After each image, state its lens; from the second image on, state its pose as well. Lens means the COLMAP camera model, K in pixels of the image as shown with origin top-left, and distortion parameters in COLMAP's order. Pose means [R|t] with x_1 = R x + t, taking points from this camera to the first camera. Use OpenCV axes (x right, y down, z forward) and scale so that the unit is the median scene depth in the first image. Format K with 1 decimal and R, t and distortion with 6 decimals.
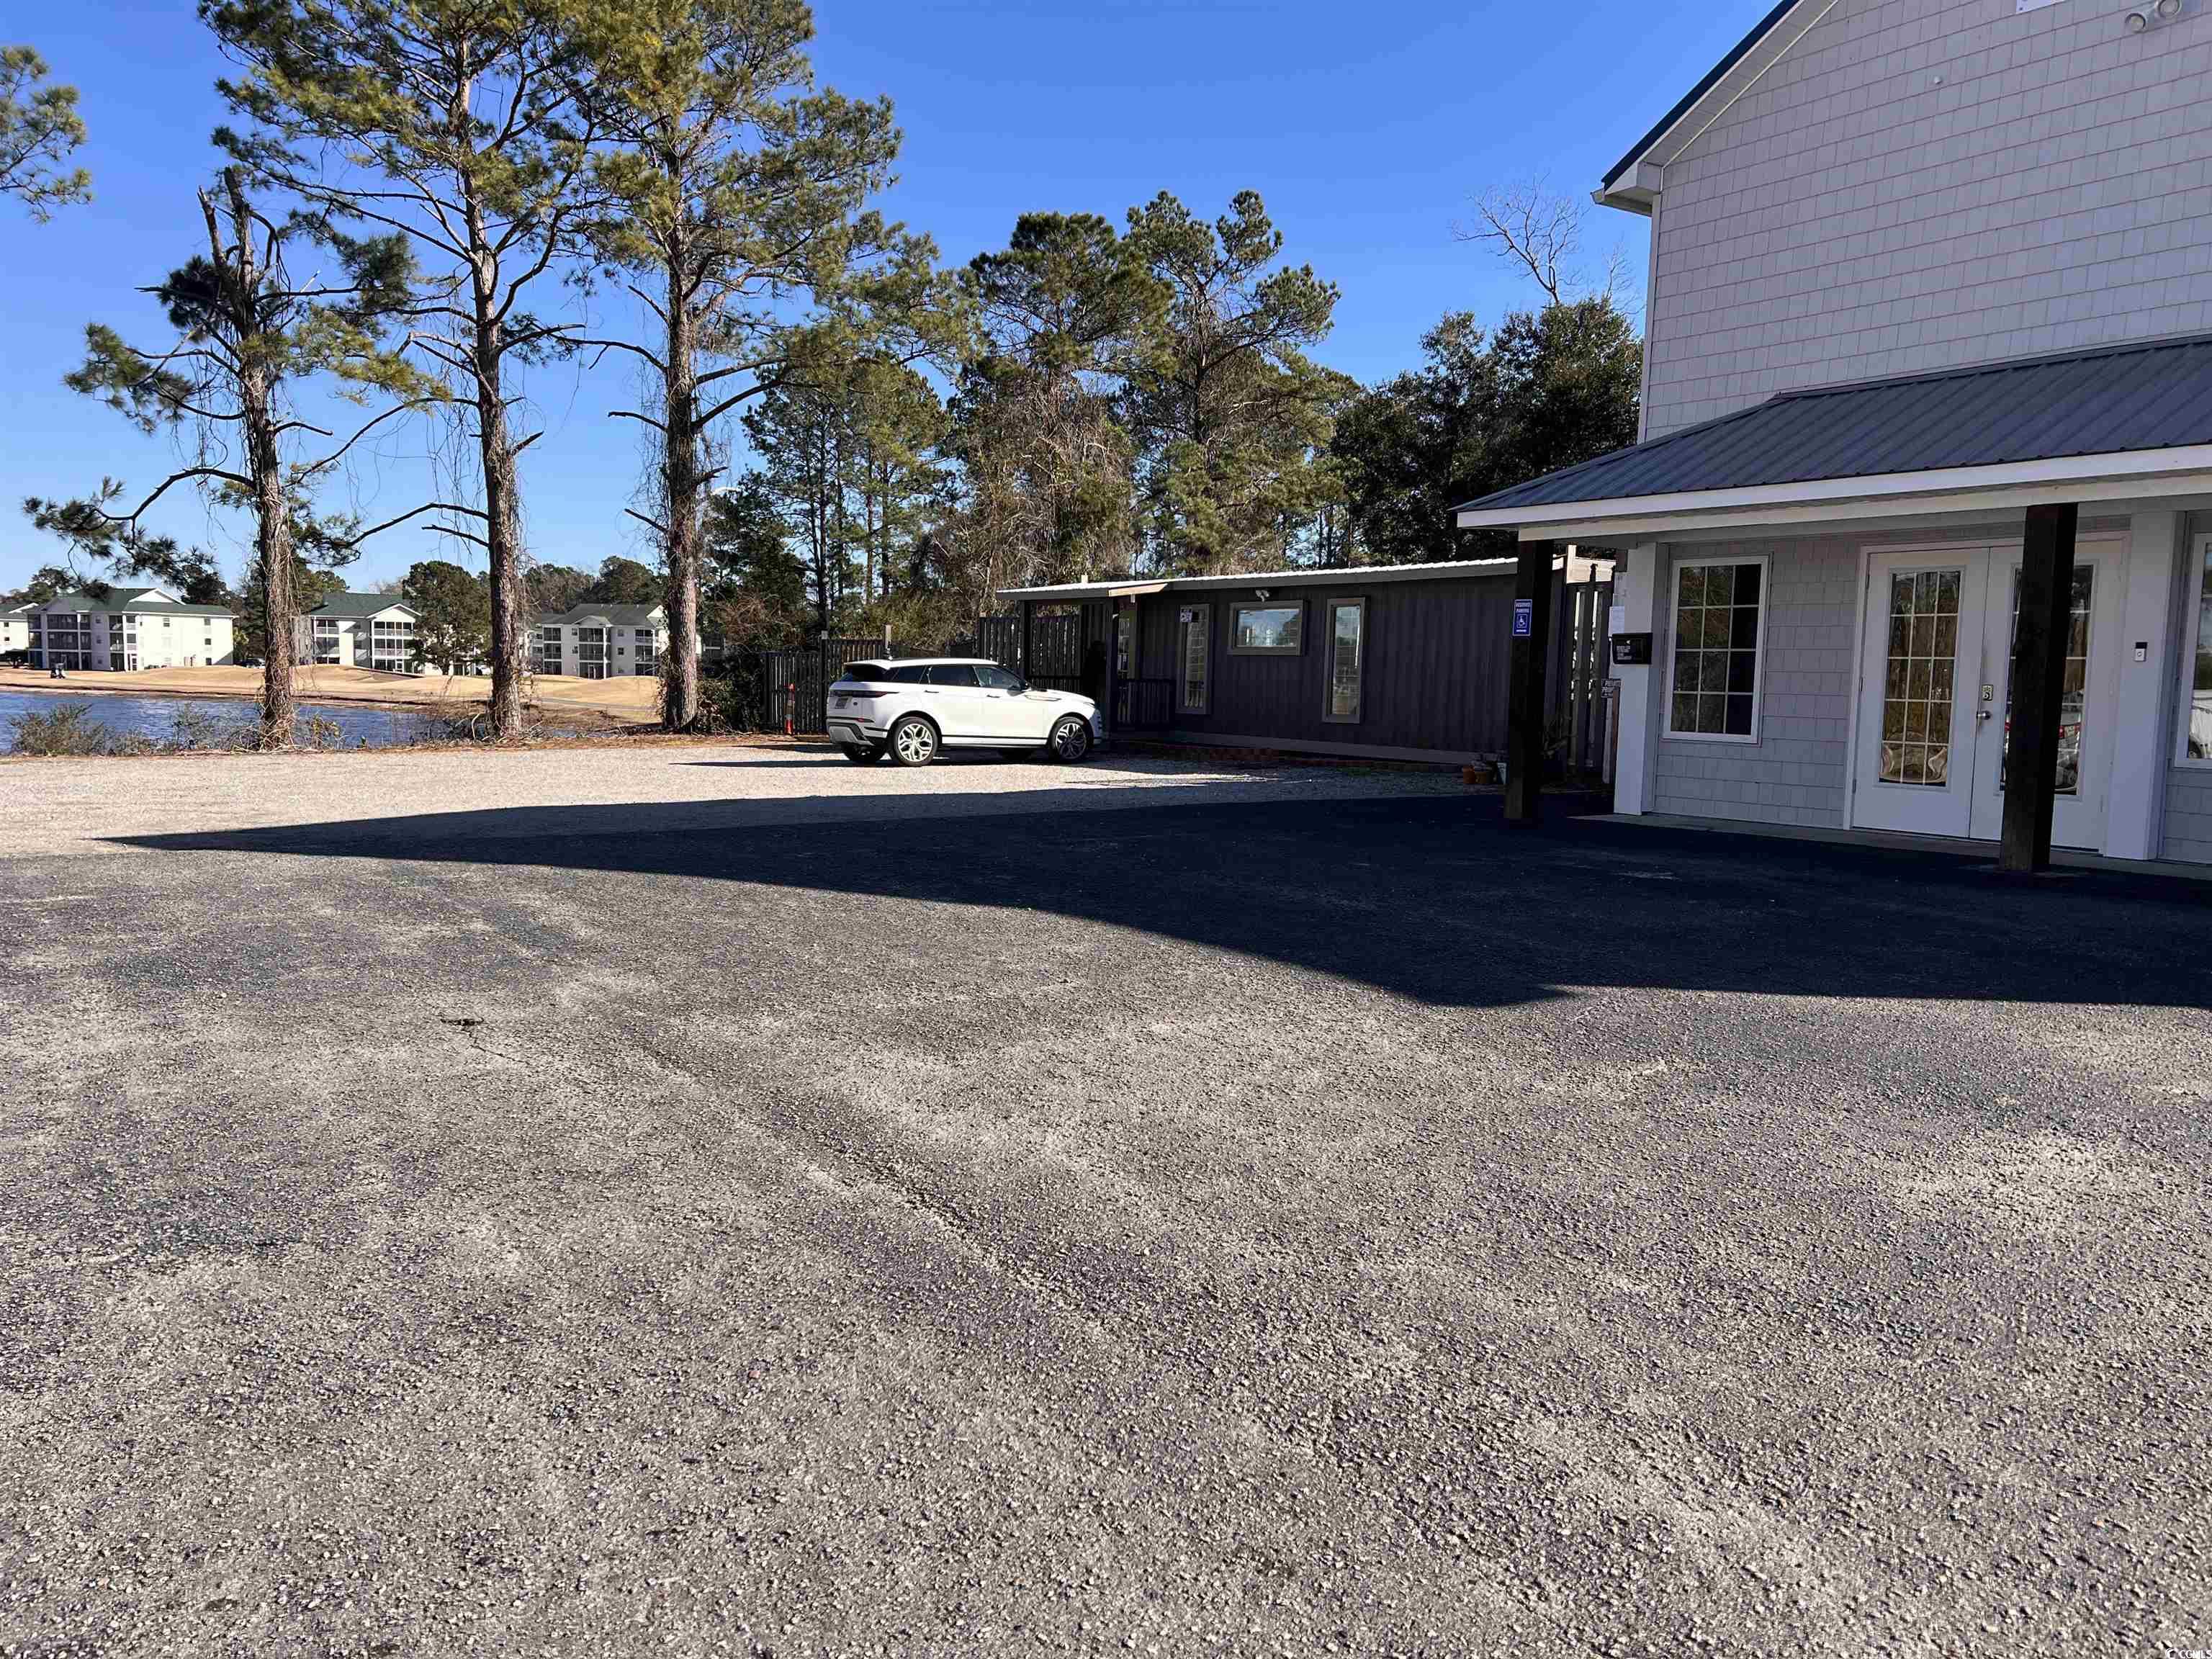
lens RADIAL K [[1617.0, 0, 1111.3], [0, 1617.0, 811.6], [0, 0, 1]] dist [0.068162, -0.071472]
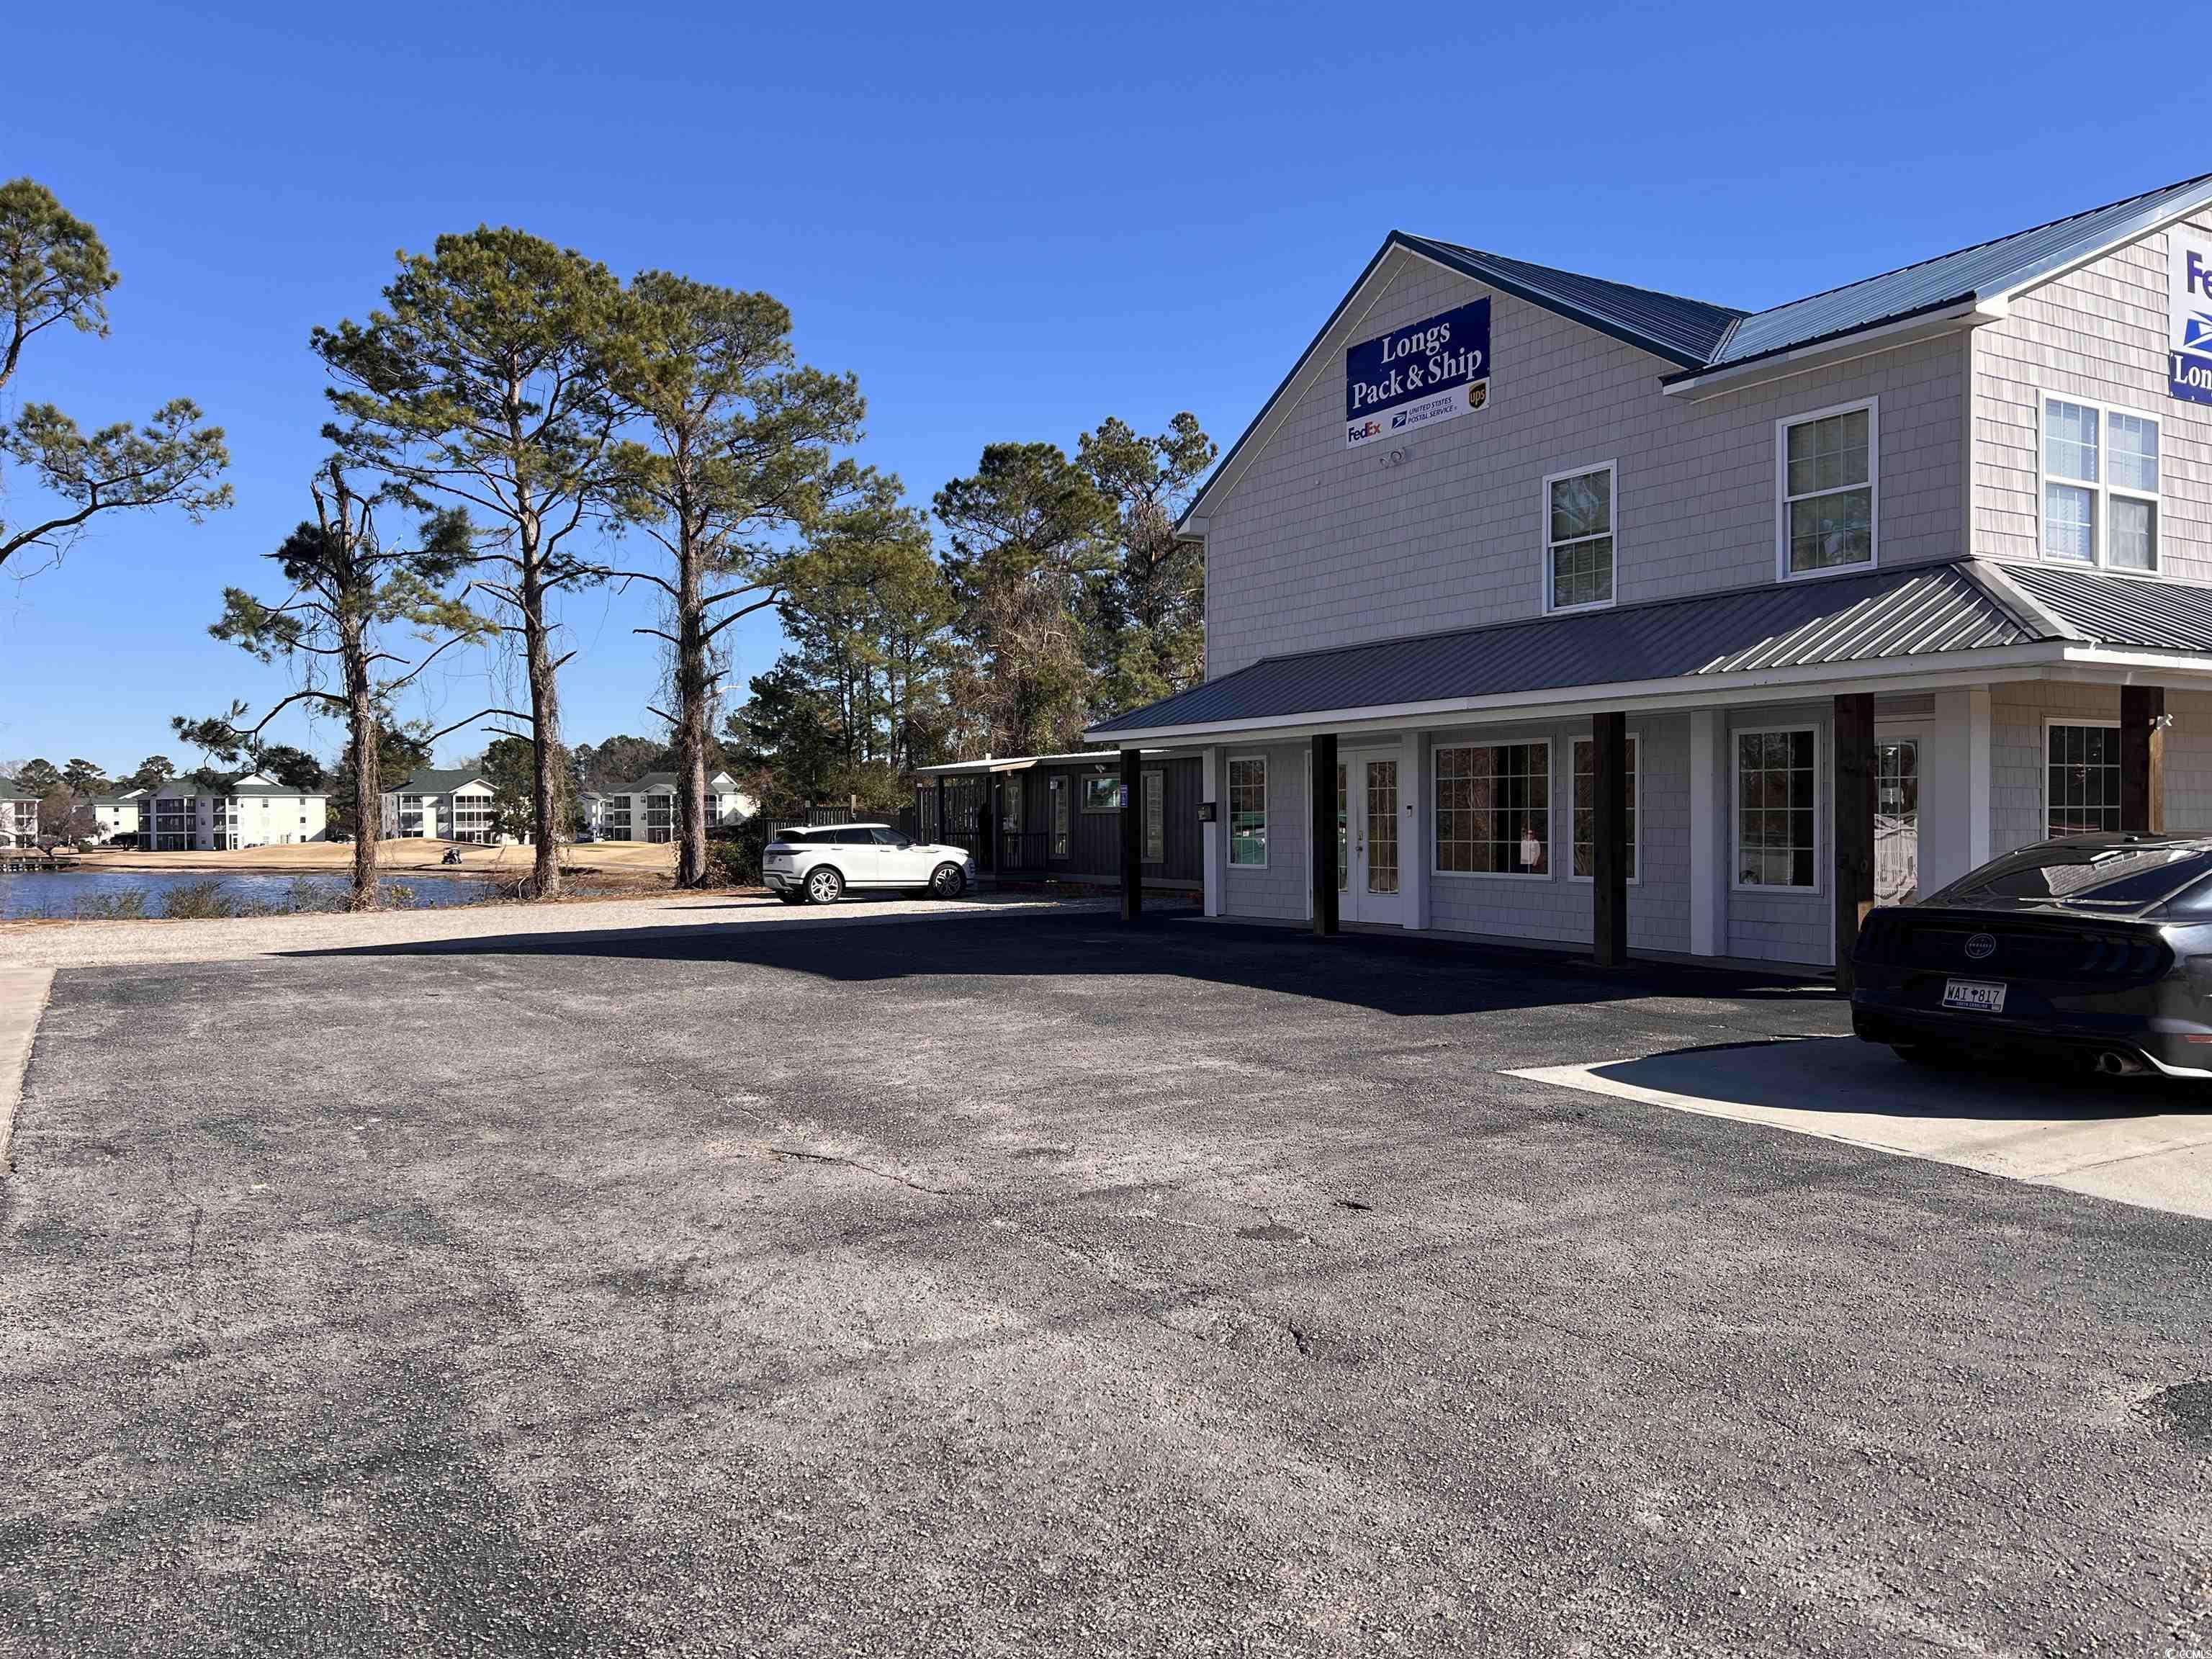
lens RADIAL K [[1695.1, 0, 1135.7], [0, 1695.1, 833.5], [0, 0, 1]] dist [0.146611, -0.215076]
pose [[0.998258, -0.029824, -0.050912, 0.132889], [0.025805, 0.996632, -0.077842, 0.019240], [0.053062, 0.076392, 0.995665, -0.259892]]
